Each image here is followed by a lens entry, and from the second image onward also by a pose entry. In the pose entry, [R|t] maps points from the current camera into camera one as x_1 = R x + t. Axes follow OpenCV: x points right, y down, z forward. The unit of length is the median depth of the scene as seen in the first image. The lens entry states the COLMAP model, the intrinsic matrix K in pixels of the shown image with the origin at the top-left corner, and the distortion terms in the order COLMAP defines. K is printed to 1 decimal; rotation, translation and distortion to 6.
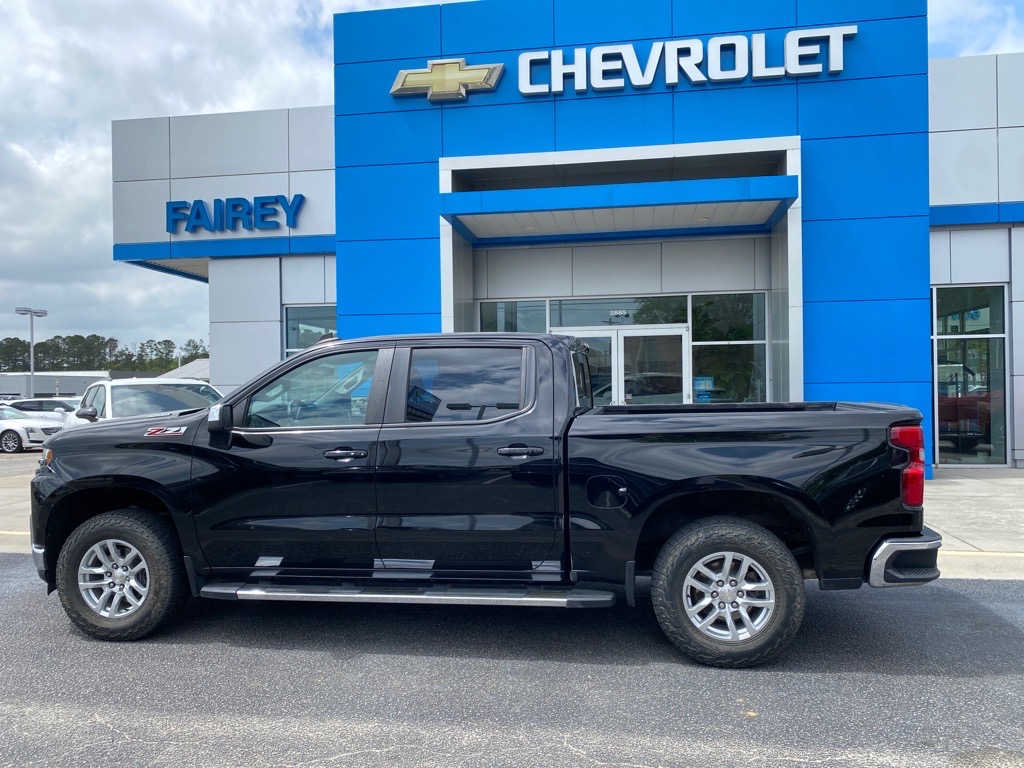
lens RADIAL K [[788.1, 0, 509.6], [0, 788.1, 381.1], [0, 0, 1]] dist [0.009648, -0.018131]
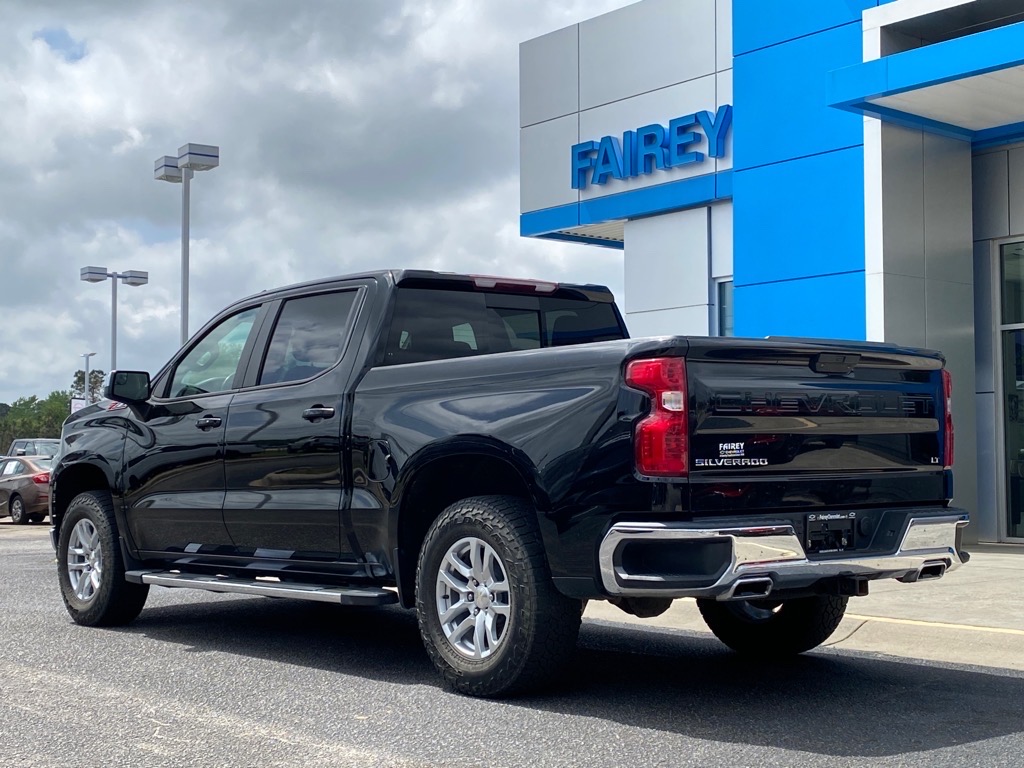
lens RADIAL K [[1461.5, 0, 511.5], [0, 1461.5, 387.9], [0, 0, 1]] dist [0.045515, 0.000000]
pose [[0.754705, -0.031495, -0.655308, 0.377942], [0.006251, 0.999147, -0.040822, 0.040844], [0.656035, 0.026713, 0.754258, -0.007036]]
